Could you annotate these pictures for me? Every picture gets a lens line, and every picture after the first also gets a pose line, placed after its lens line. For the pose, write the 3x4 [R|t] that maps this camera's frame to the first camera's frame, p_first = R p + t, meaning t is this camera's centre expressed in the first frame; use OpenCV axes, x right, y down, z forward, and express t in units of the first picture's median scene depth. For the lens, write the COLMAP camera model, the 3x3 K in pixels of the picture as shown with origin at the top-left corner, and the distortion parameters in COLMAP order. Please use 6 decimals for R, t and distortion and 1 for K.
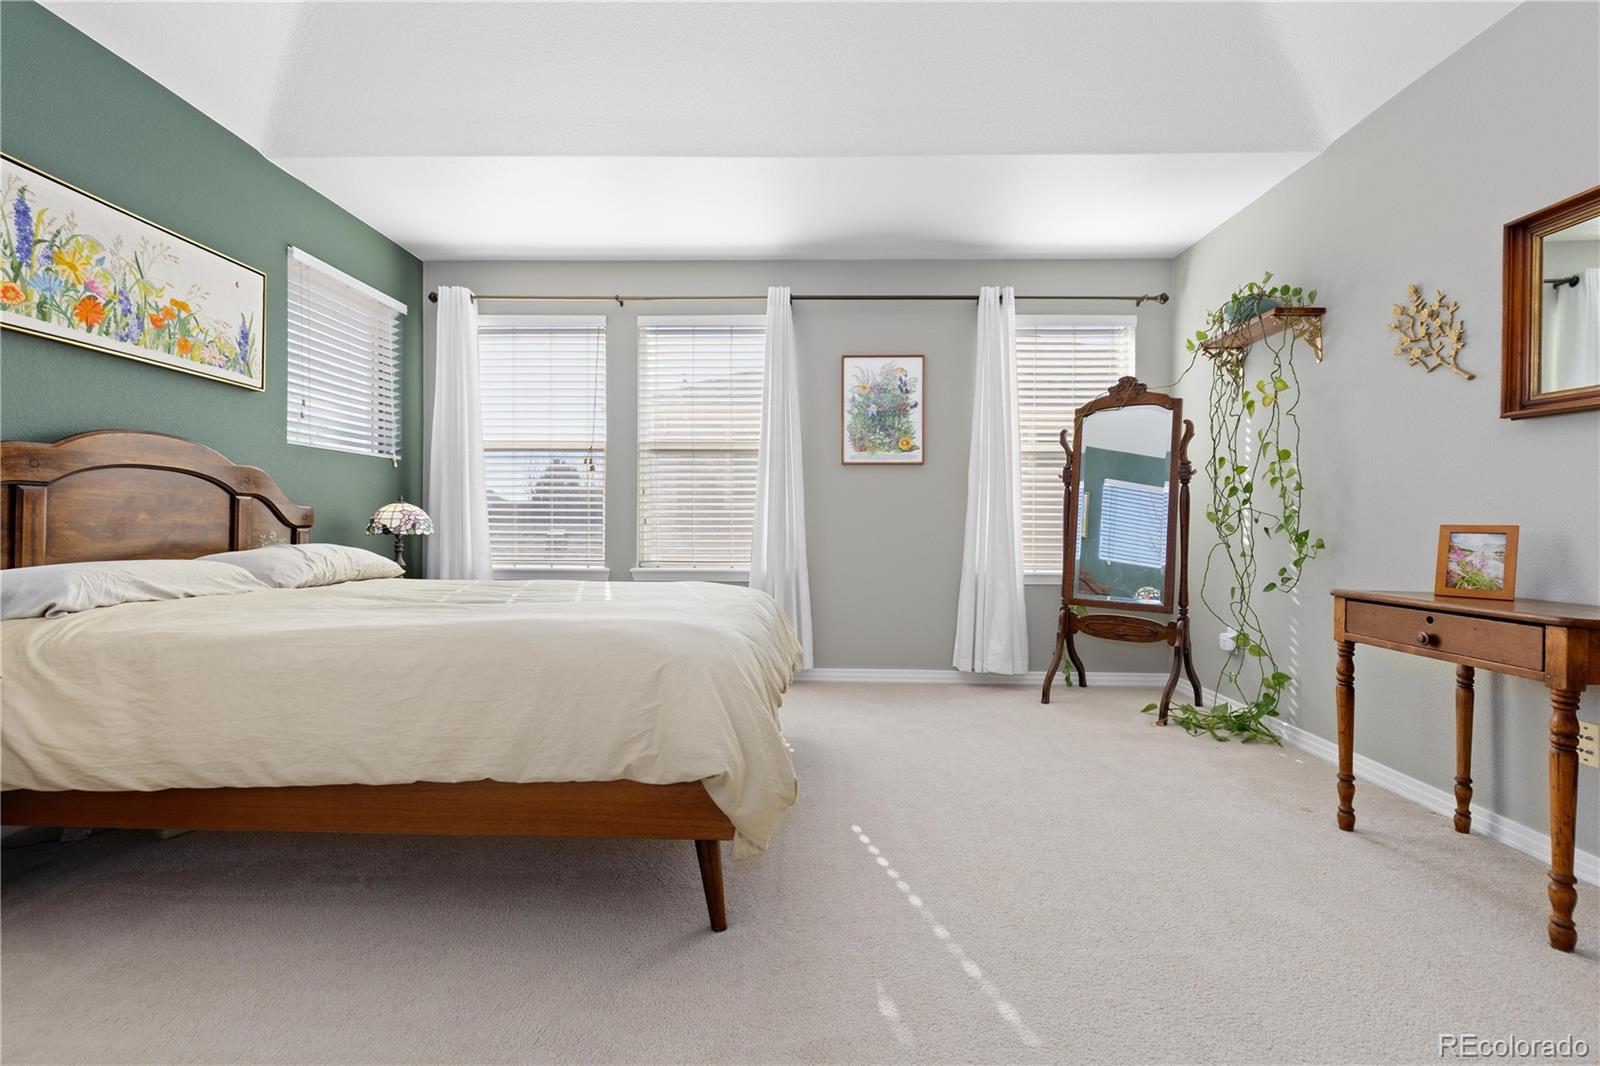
lens RADIAL K [[732.4, 0, 813.6], [0, 732.4, 524.8], [0, 0, 1]] dist [0.011868, -0.003084]
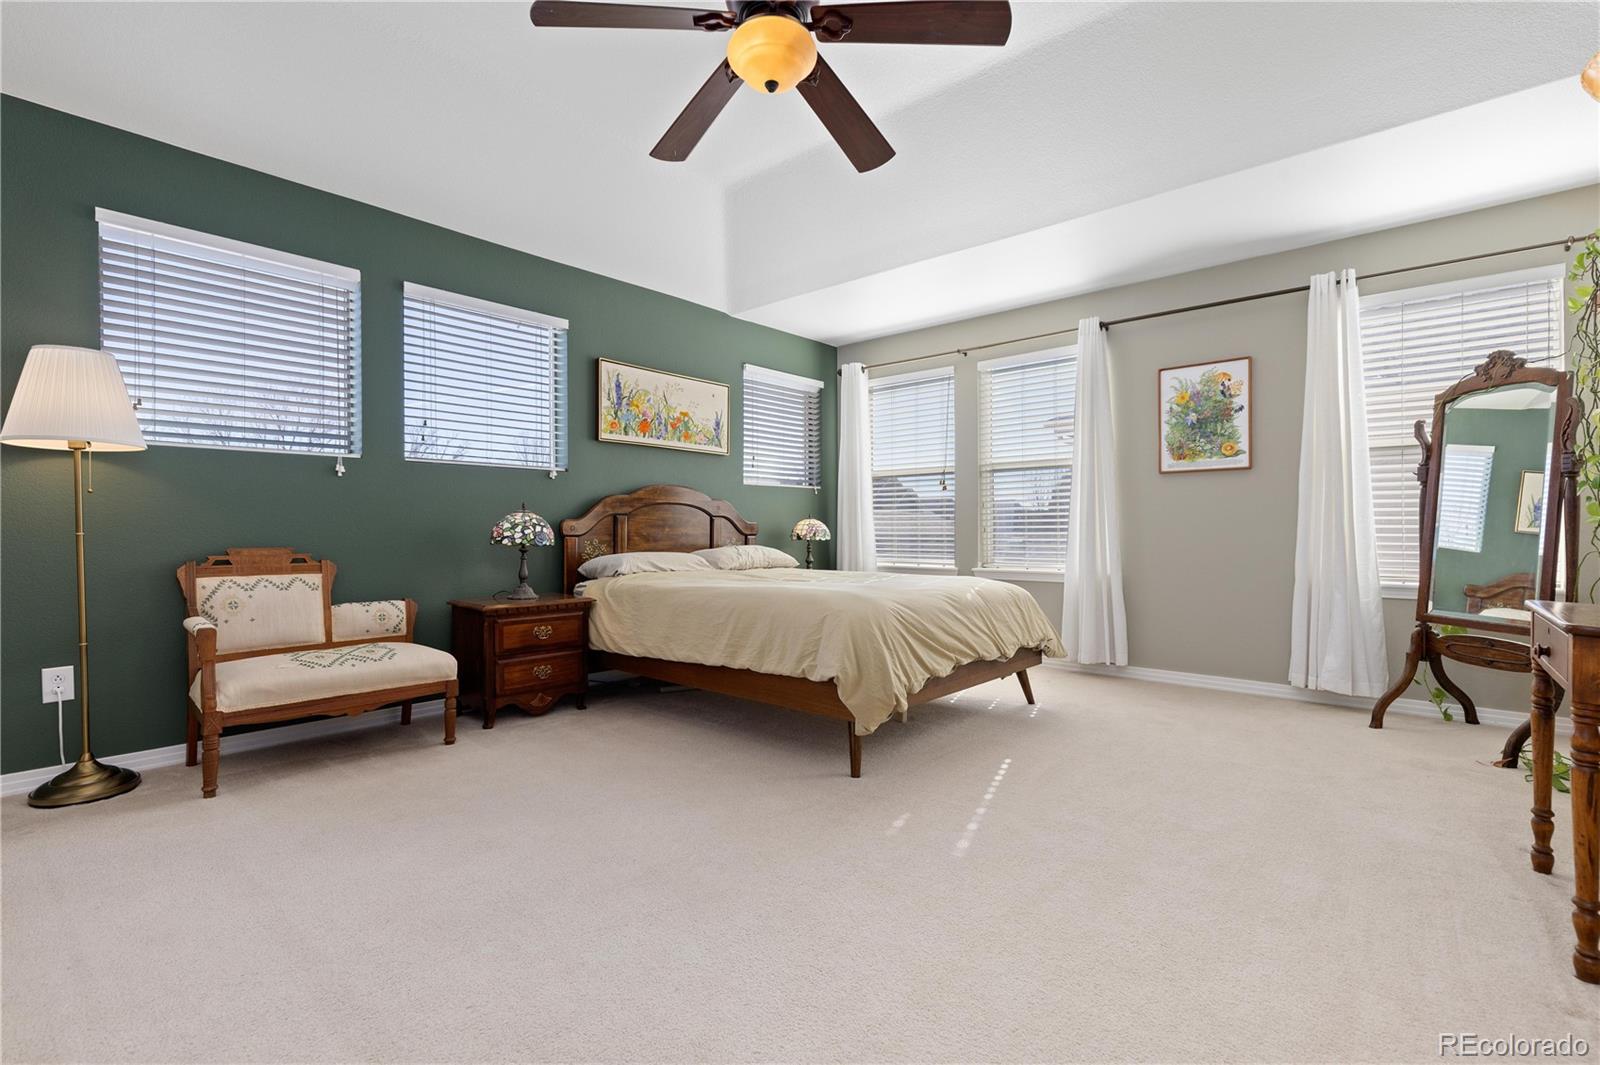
lens RADIAL K [[732.4, 0, 801.2], [0, 732.4, 529.9], [0, 0, 1]] dist [0.011868, -0.003084]
pose [[0.771838, -0.008456, -0.635763, 0.344556], [0.005602, 0.999963, -0.006499, 0.001861], [0.635795, 0.001454, 0.771857, -0.145746]]
